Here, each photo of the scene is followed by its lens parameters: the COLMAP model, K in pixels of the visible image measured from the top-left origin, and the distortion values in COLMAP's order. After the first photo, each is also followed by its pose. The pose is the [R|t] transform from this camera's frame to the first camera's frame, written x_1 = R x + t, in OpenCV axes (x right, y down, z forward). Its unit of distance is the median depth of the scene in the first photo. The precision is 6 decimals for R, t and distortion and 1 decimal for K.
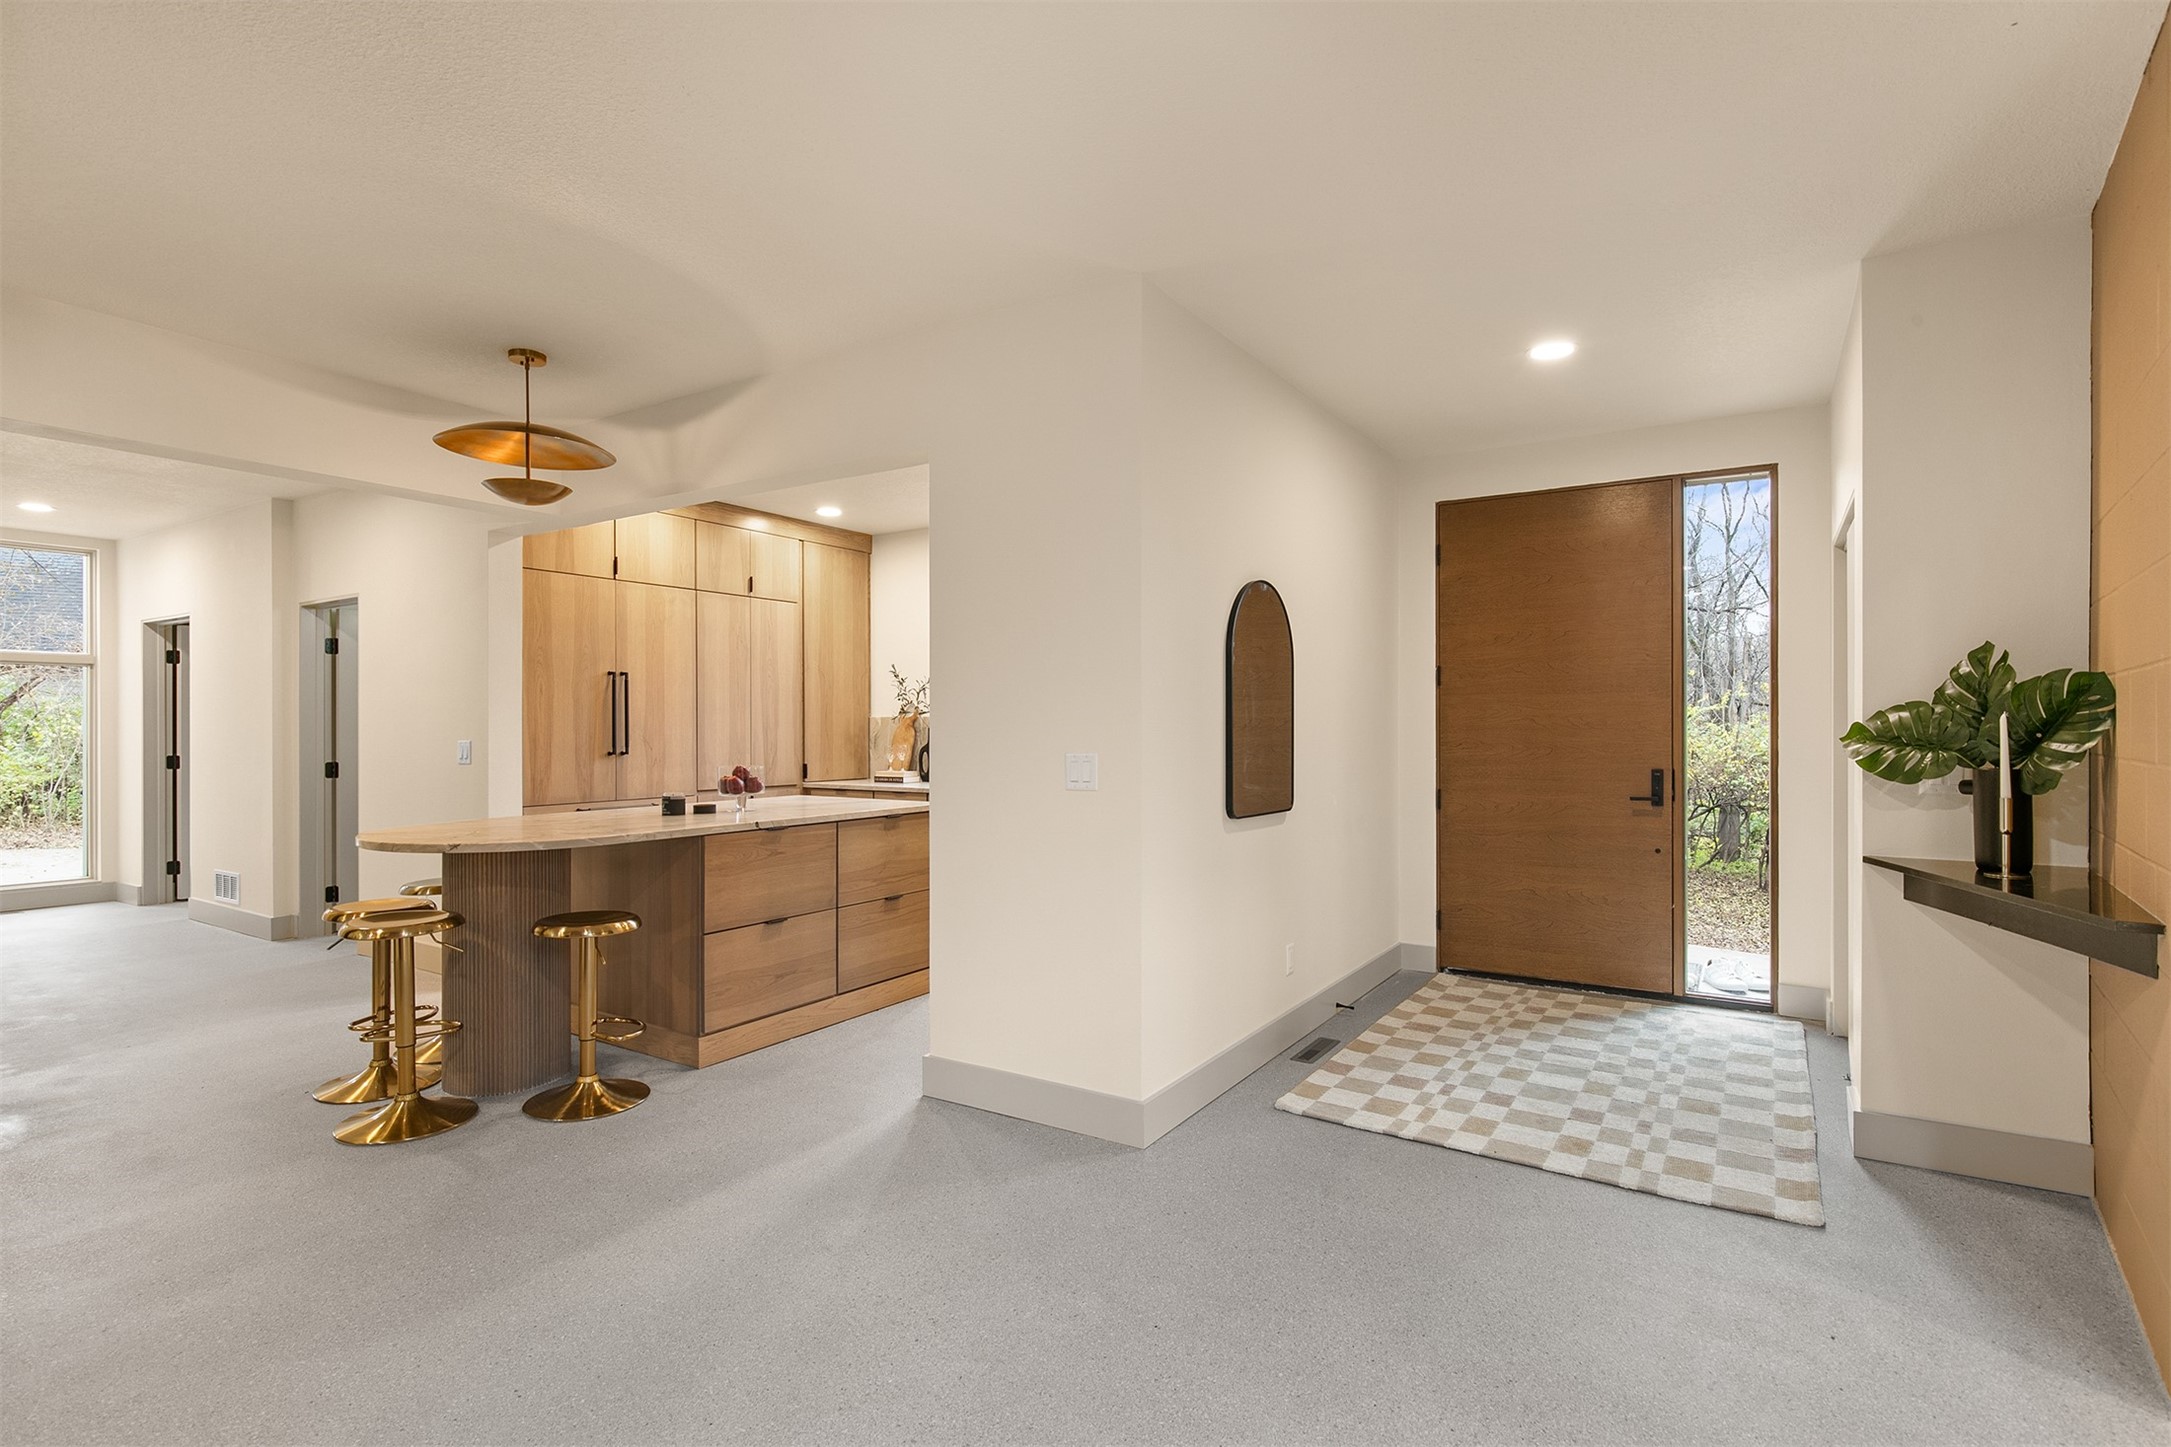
lens RADIAL K [[1044.8, 0, 1095.7], [0, 1044.8, 725.9], [0, 0, 1]] dist [-0.000184, -0.000076]
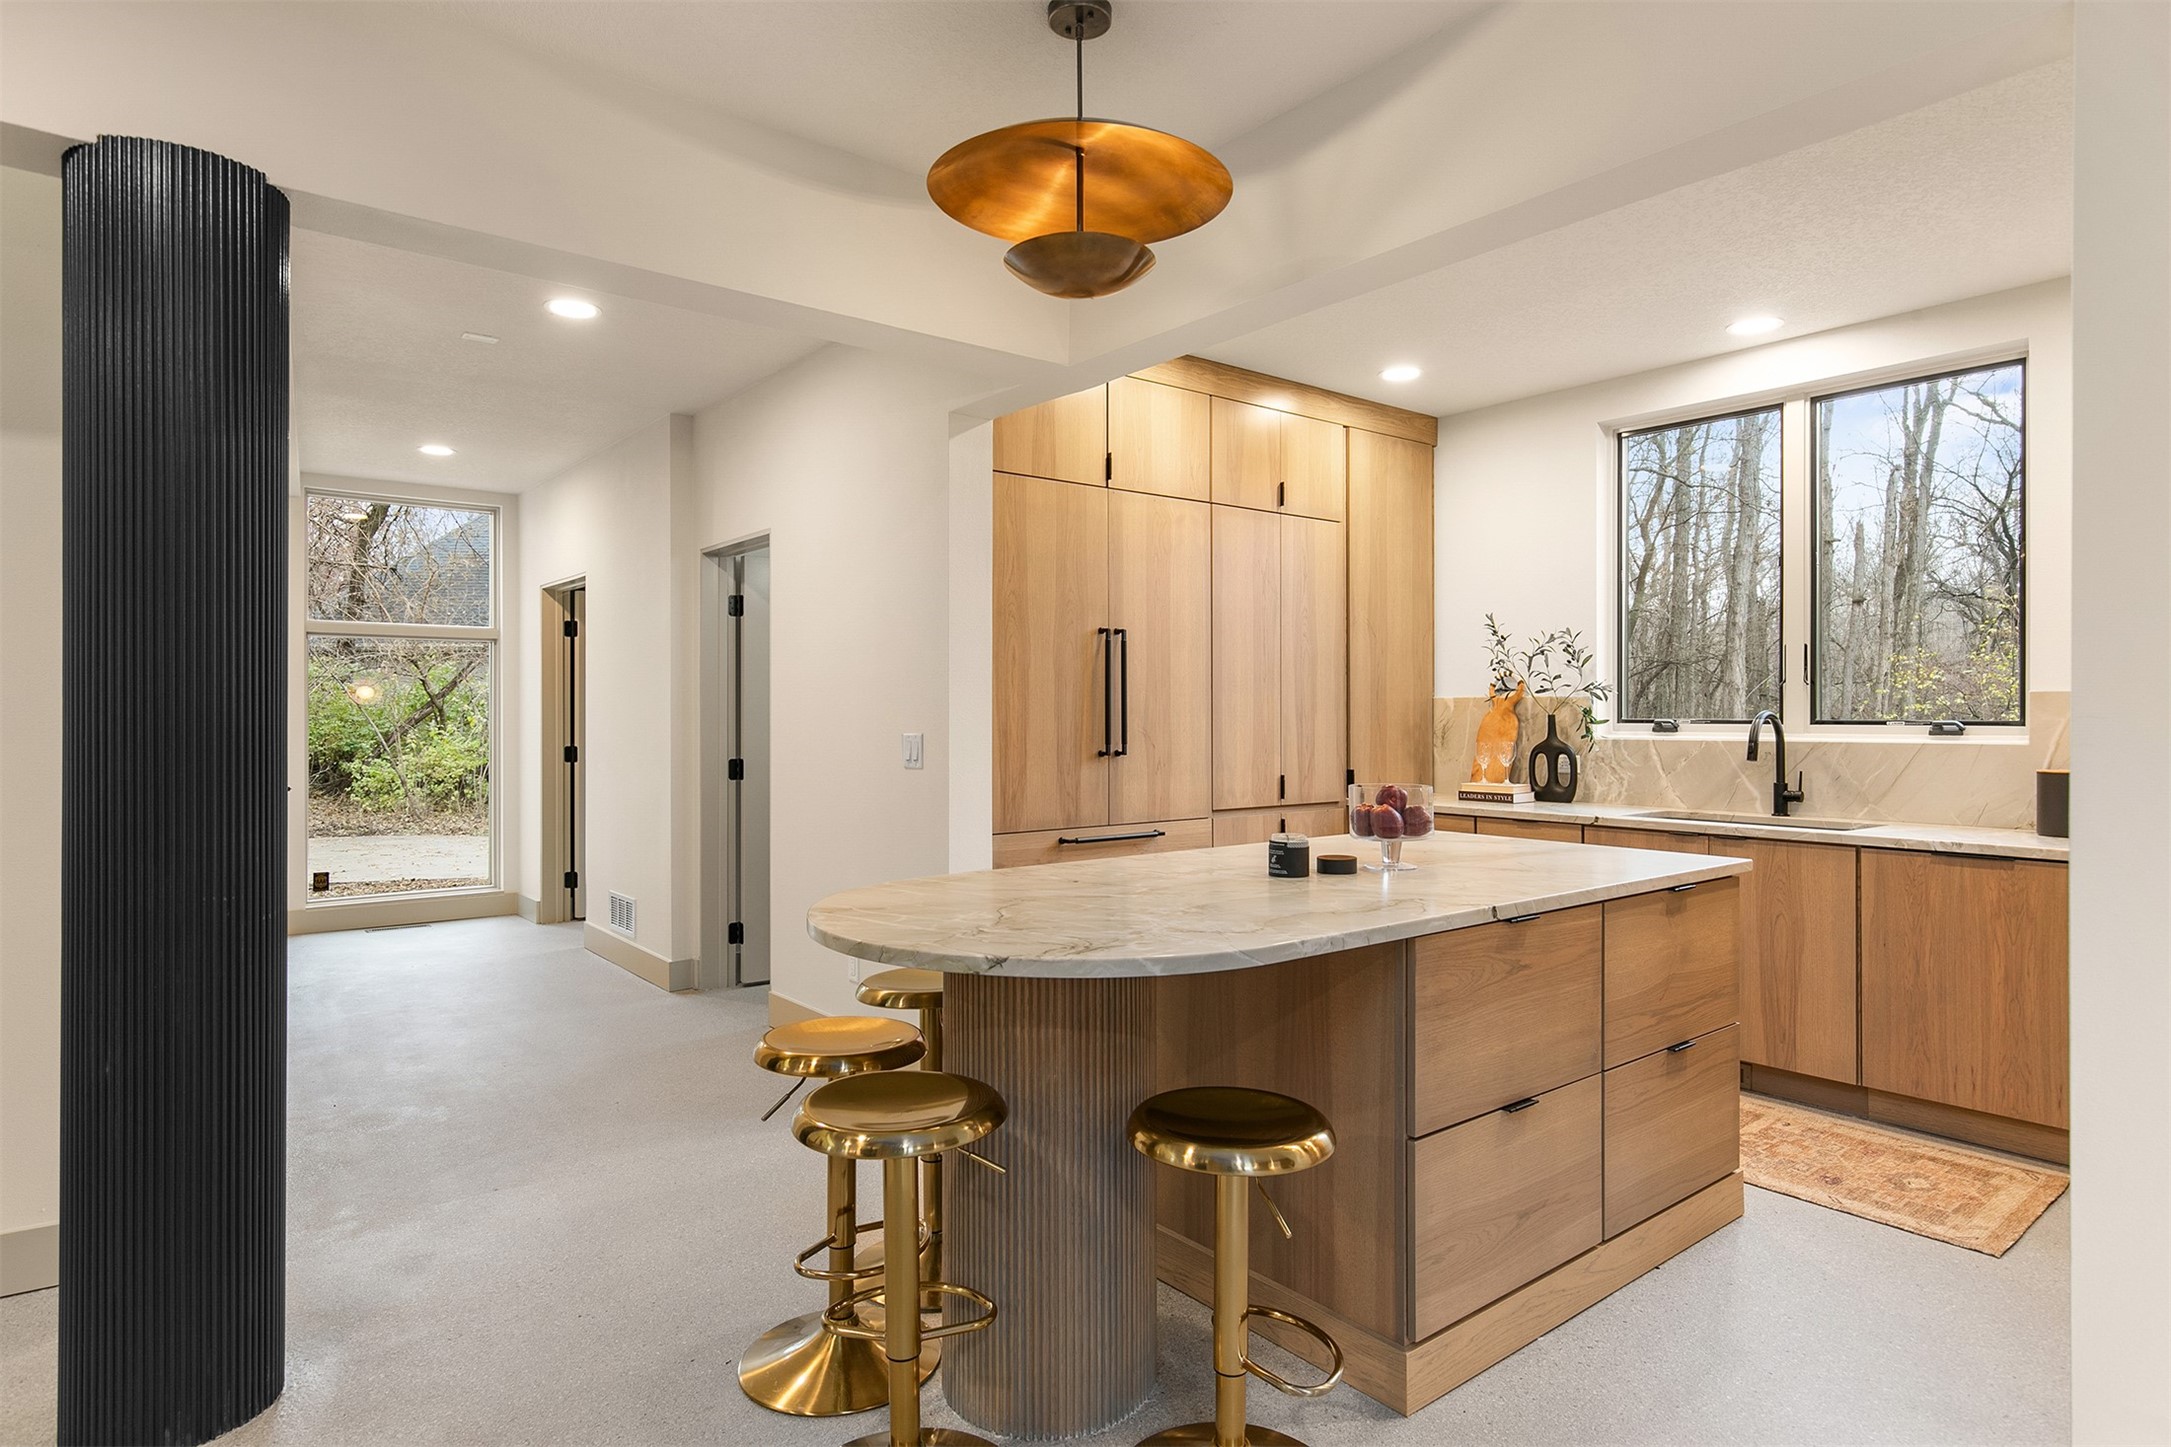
lens RADIAL K [[1209.8, 0, 1081.8], [0, 1209.8, 709.0], [0, 0, 1]] dist [-0.002917, -0.001354]
pose [[0.944233, -0.000102, -0.329277, -0.213185], [-0.000348, 0.999999, -0.001307, -0.000479], [0.329277, 0.001349, 0.944232, 0.264026]]
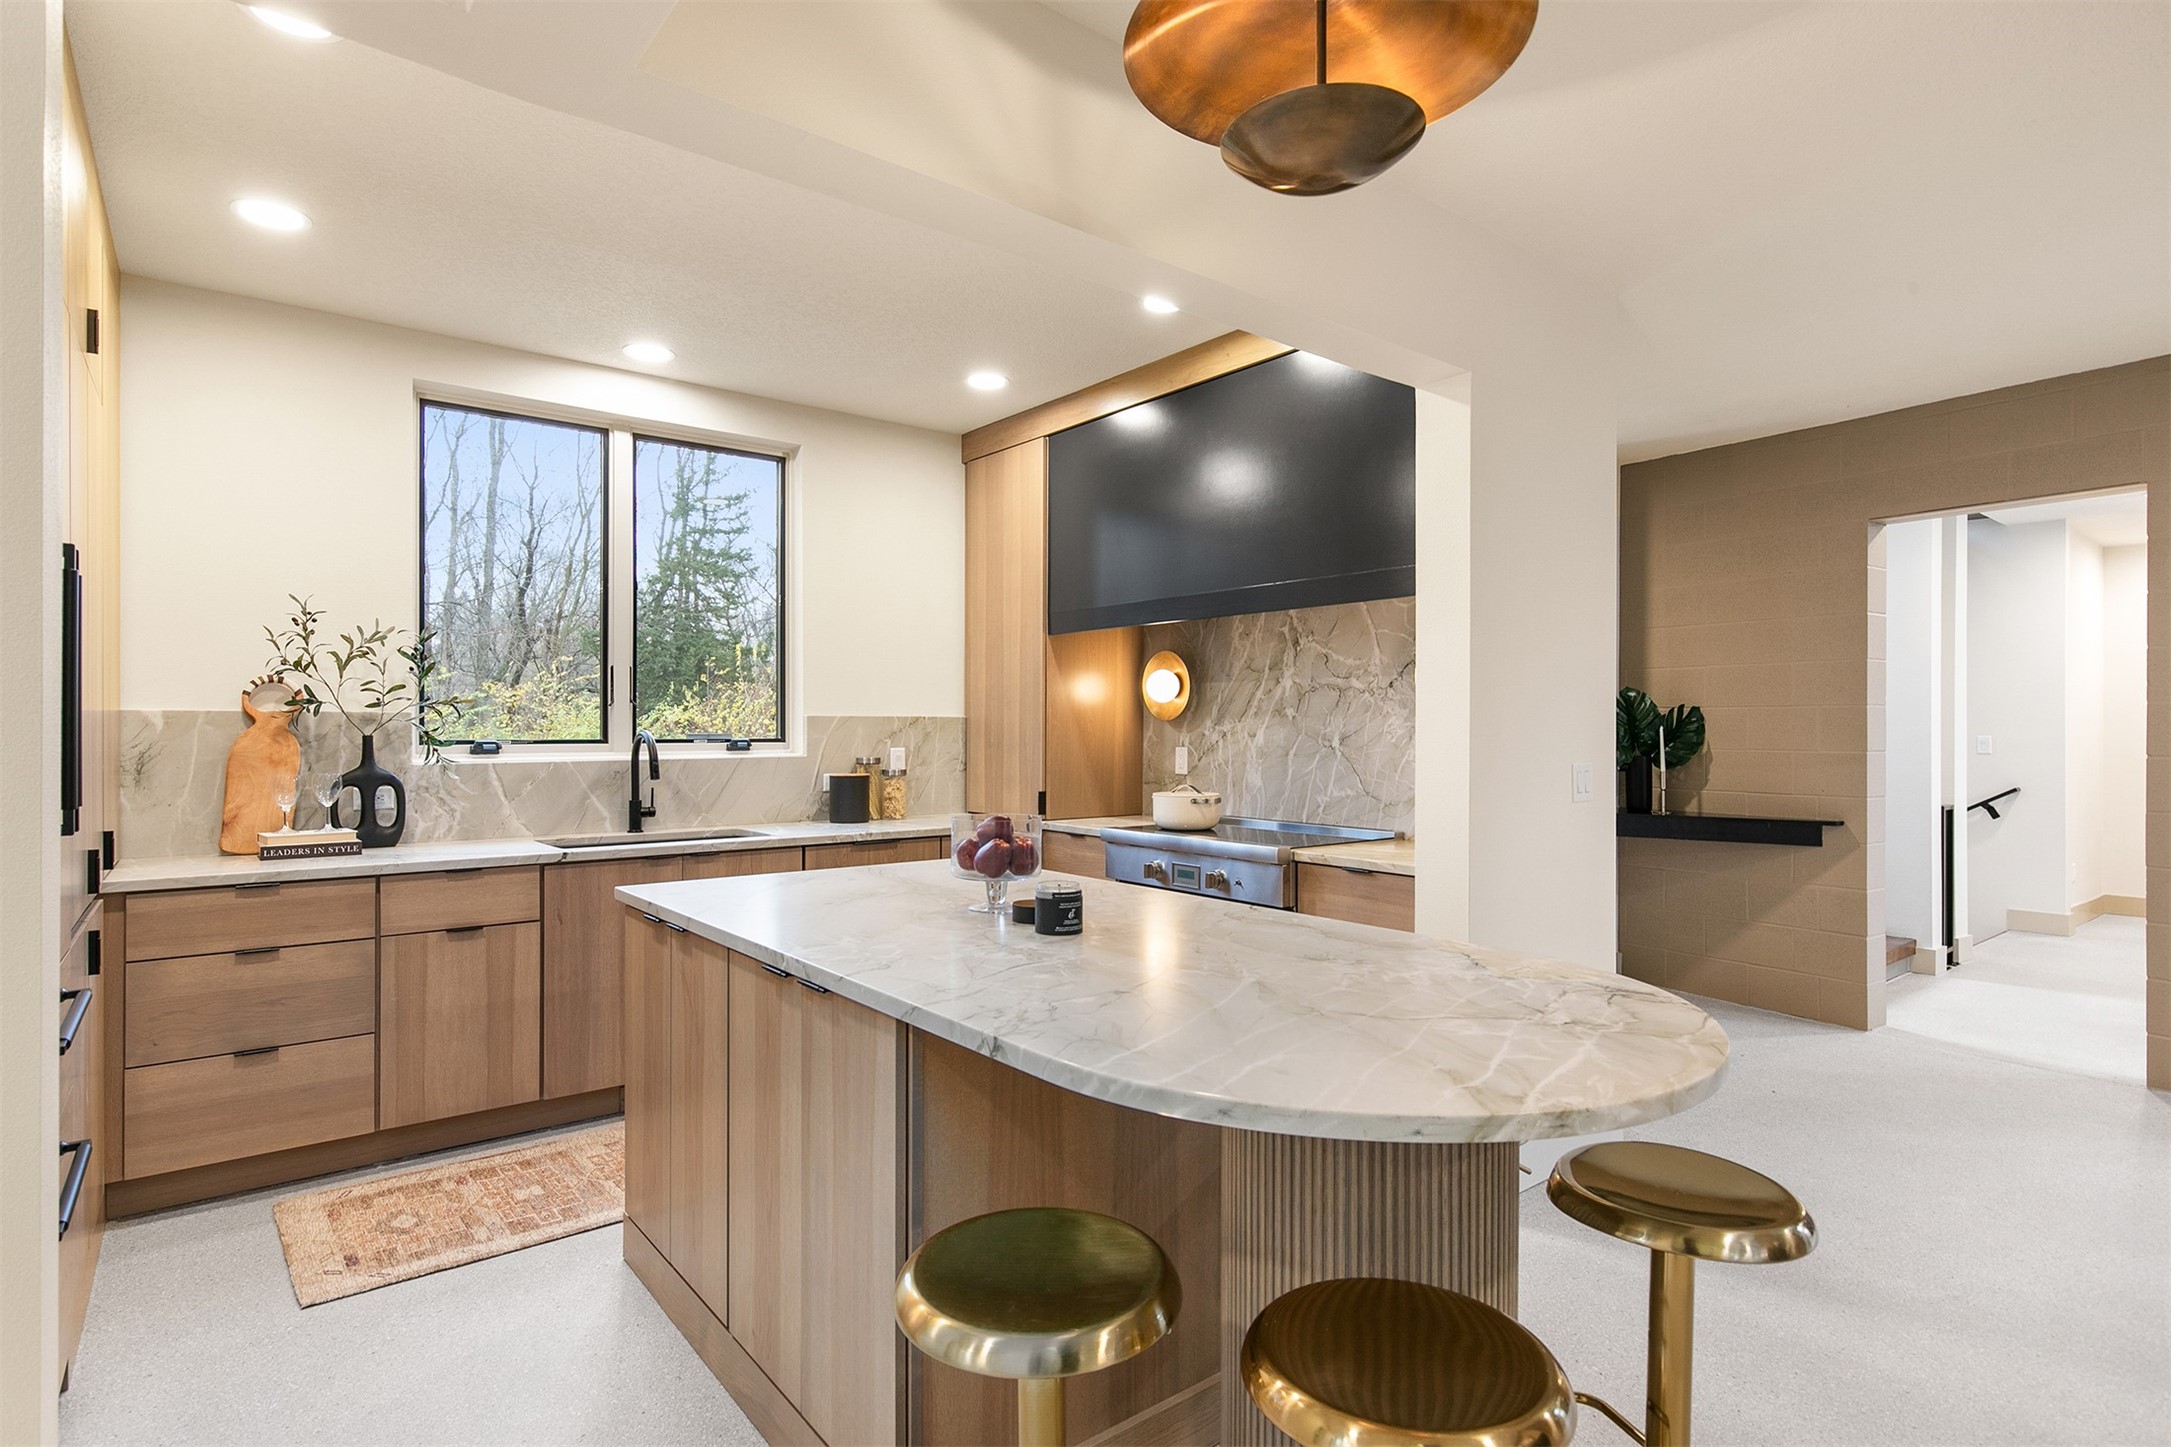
lens RADIAL K [[1125.6, 0, 1084.7], [0, 1125.6, 733.8], [0, 0, 1]] dist [0.000699, -0.000093]
pose [[0.333504, -0.002670, 0.942745, -0.619318], [0.003288, 0.999993, 0.001669, 0.001422], [-0.942743, 0.002543, 0.333510, 0.590936]]
